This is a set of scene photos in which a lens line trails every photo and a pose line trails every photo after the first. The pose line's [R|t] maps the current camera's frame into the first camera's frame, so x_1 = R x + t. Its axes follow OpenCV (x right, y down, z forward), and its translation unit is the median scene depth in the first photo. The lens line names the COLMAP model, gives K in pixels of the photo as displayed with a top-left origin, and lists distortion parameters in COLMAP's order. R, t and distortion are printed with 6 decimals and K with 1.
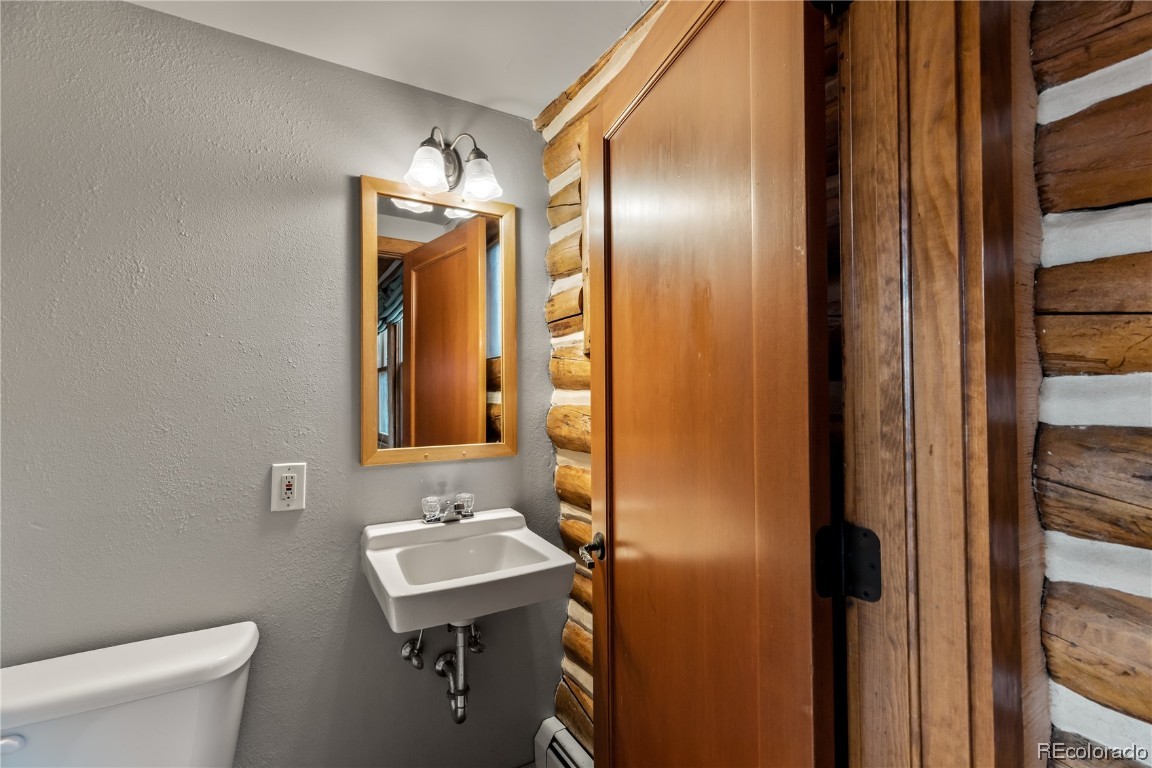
lens RADIAL K [[520.5, 0, 582.1], [0, 520.5, 388.8], [0, 0, 1]] dist [0.005361, 0.000209]
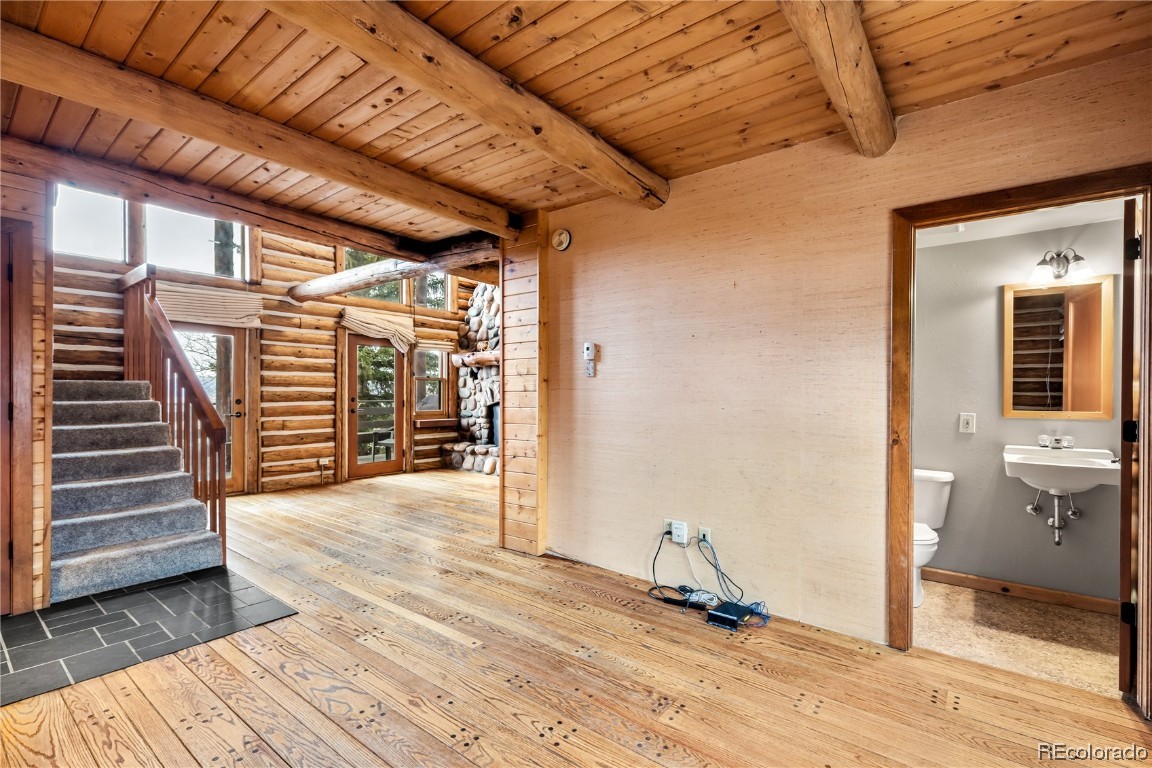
lens RADIAL K [[520.5, 0, 570.8], [0, 520.5, 394.9], [0, 0, 1]] dist [0.005361, 0.000209]
pose [[0.356562, 0.009496, -0.934223, 0.999380], [0.006520, 0.999899, 0.012652, 0.013896], [0.934249, -0.010602, 0.356464, -1.515532]]
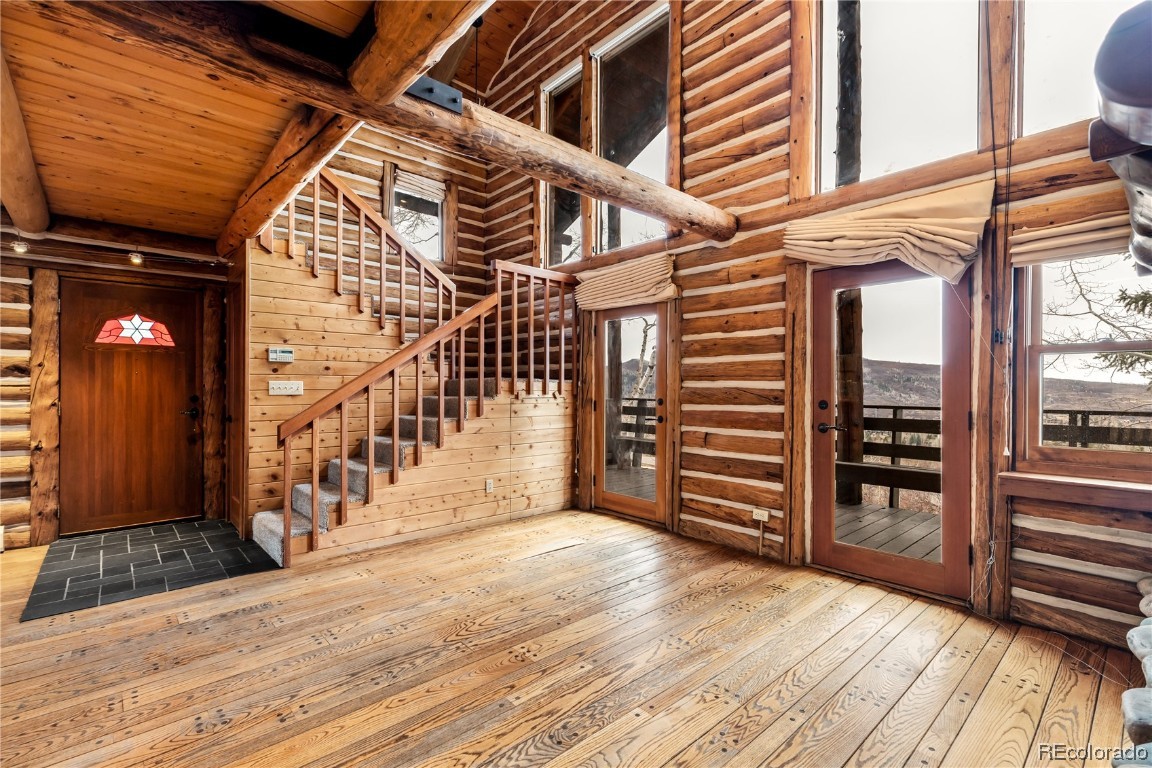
lens RADIAL K [[520.5, 0, 573.7], [0, 520.5, 387.4], [0, 0, 1]] dist [0.005361, 0.000209]
pose [[-0.979628, 0.001157, -0.200819, -2.704638], [0.003502, 0.999930, -0.011325, 0.051261], [0.200792, -0.011797, -0.979563, 0.407110]]
